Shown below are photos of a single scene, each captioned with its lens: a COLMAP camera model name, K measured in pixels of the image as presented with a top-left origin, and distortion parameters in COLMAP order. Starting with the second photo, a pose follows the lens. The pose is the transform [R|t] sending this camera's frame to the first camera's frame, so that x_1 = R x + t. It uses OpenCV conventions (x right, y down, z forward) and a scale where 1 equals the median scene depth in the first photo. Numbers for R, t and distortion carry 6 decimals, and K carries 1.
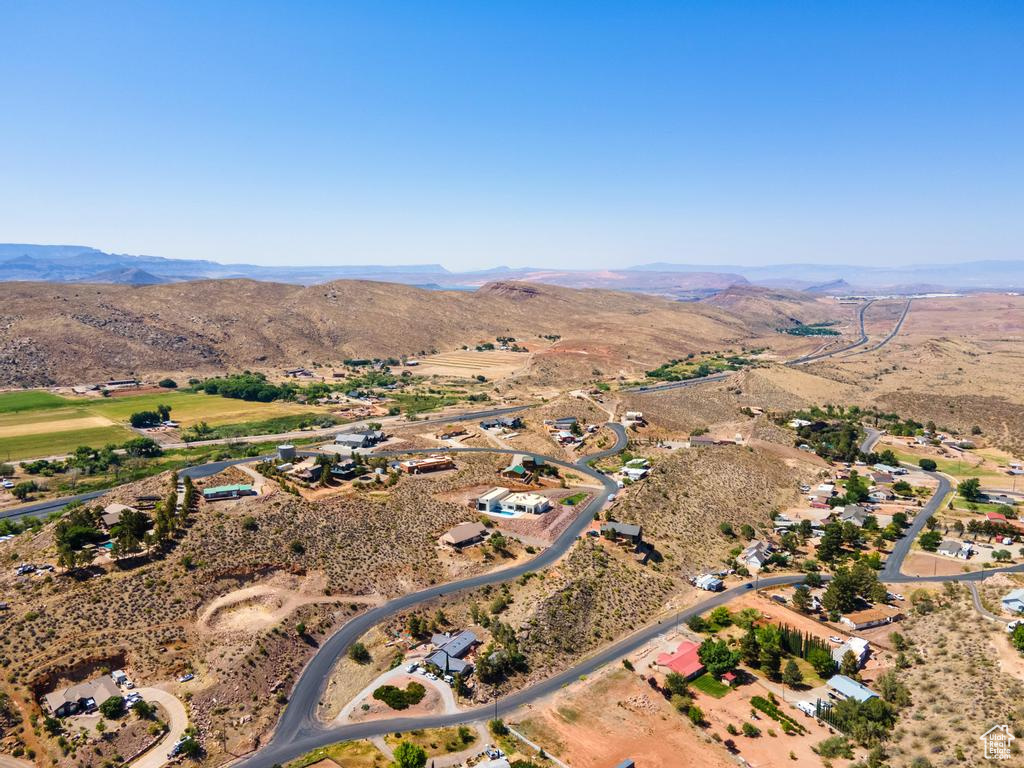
lens RADIAL K [[746.5, 0, 512.0], [0, 746.5, 384.0], [0, 0, 1]] dist [0.033605, 0.025299]
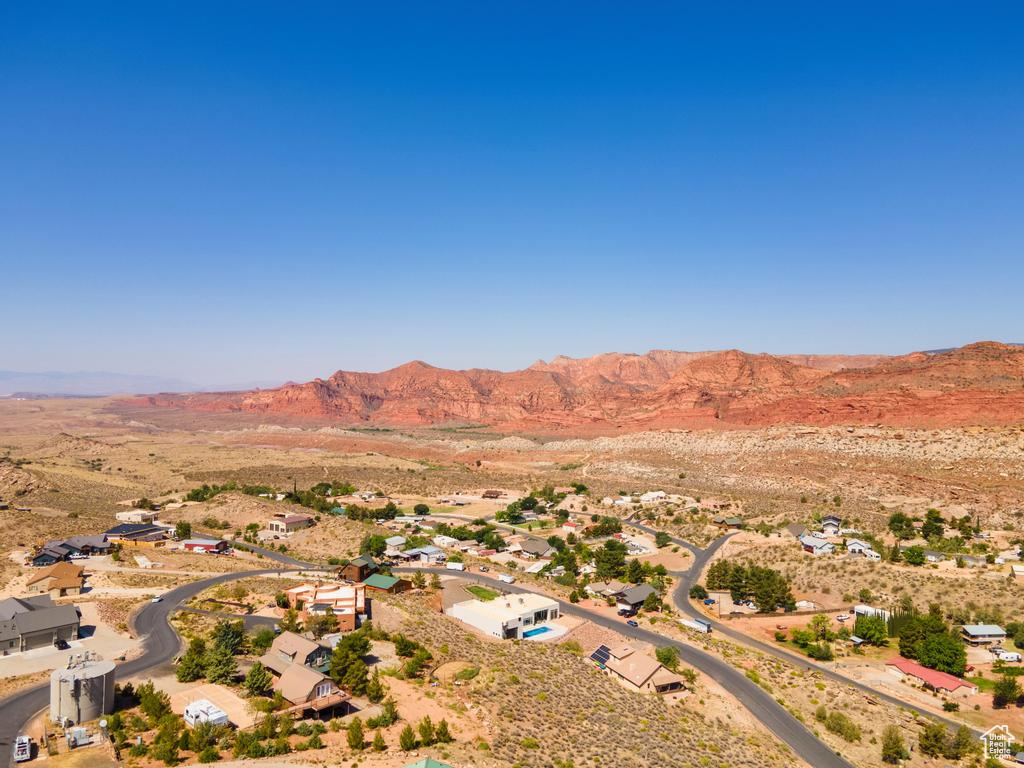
lens RADIAL K [[746.5, 0, 512.0], [0, 746.5, 384.0], [0, 0, 1]] dist [0.033605, 0.025299]
pose [[0.374875, 0.000263, 0.927075, -0.167583], [0.133946, 0.989492, -0.054443, 0.004582], [-0.917348, 0.144587, 0.370900, 0.239077]]
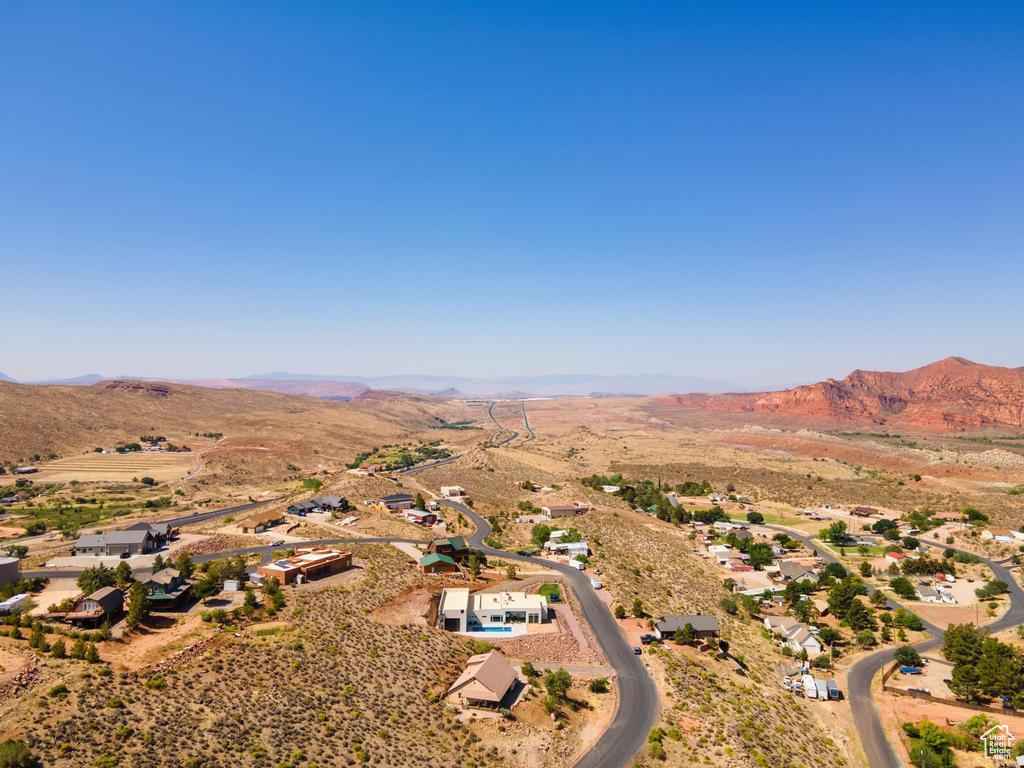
lens RADIAL K [[746.5, 0, 512.0], [0, 746.5, 384.0], [0, 0, 1]] dist [0.033605, 0.025299]
pose [[0.878114, -0.000294, 0.478452, -0.082286], [0.070536, 0.989152, -0.128849, 0.019518], [-0.473224, 0.146892, 0.868609, 0.145715]]
